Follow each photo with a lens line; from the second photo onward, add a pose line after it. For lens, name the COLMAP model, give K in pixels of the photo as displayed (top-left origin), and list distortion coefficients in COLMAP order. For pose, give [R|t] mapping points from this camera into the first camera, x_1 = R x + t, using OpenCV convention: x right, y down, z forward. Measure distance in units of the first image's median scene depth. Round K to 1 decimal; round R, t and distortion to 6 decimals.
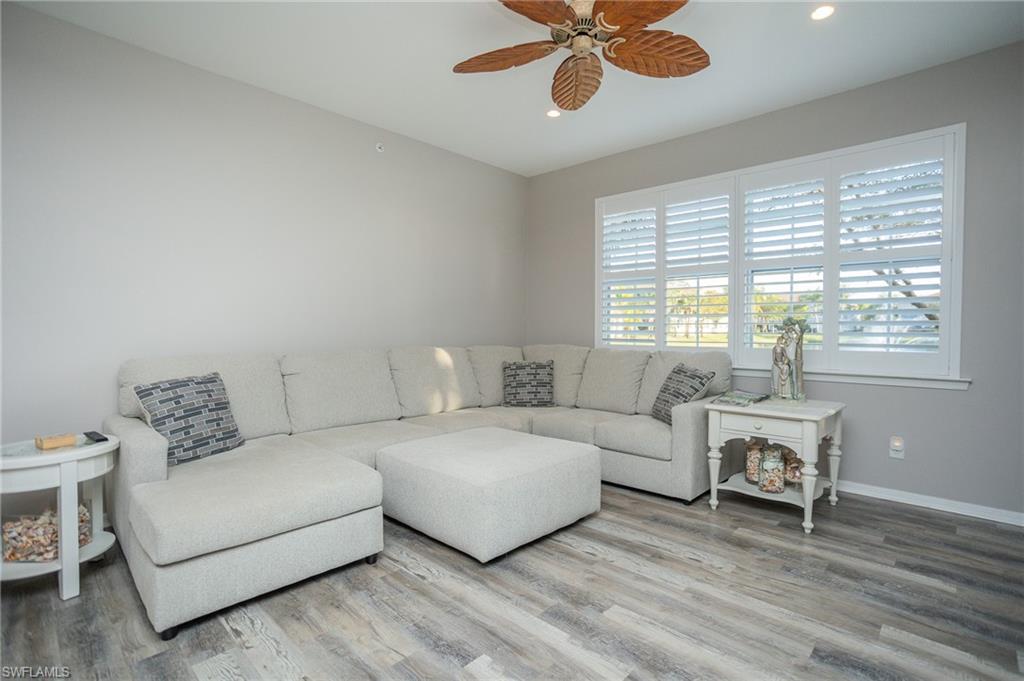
lens RADIAL K [[487.3, 0, 512.0], [0, 487.3, 340.5], [0, 0, 1]] dist [-0.001364, 0.000069]
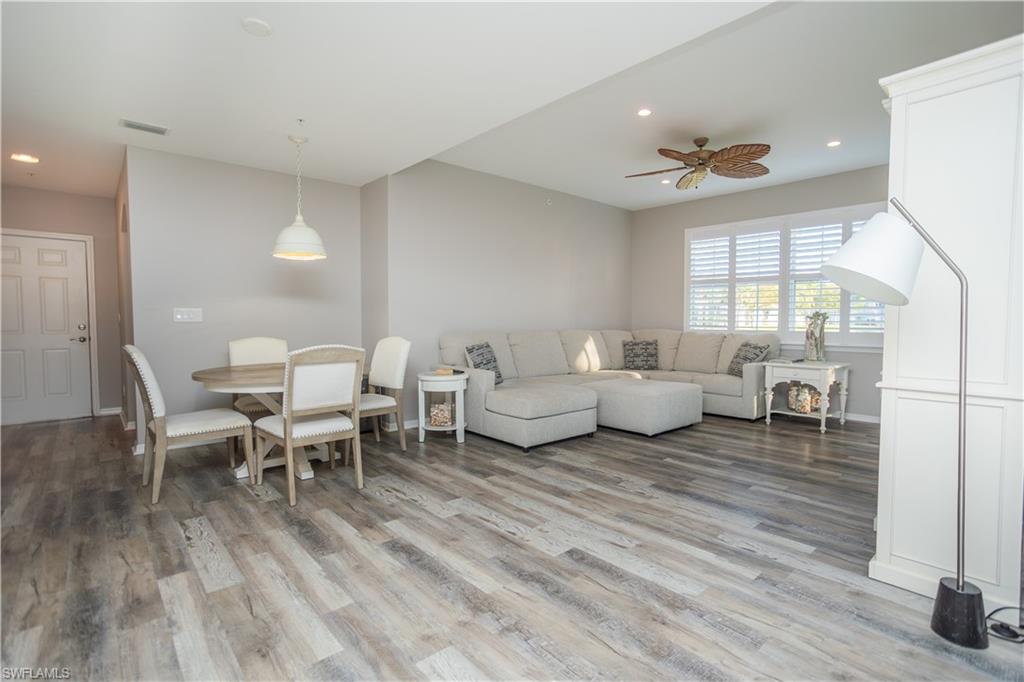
lens RADIAL K [[477.5, 0, 531.5], [0, 477.5, 338.4], [0, 0, 1]] dist [-0.000672, 0.000301]
pose [[0.998293, 0.003326, -0.058312, -0.276979], [-0.002409, 0.999873, 0.015784, 0.019103], [0.058357, -0.015617, 0.998174, -0.623306]]
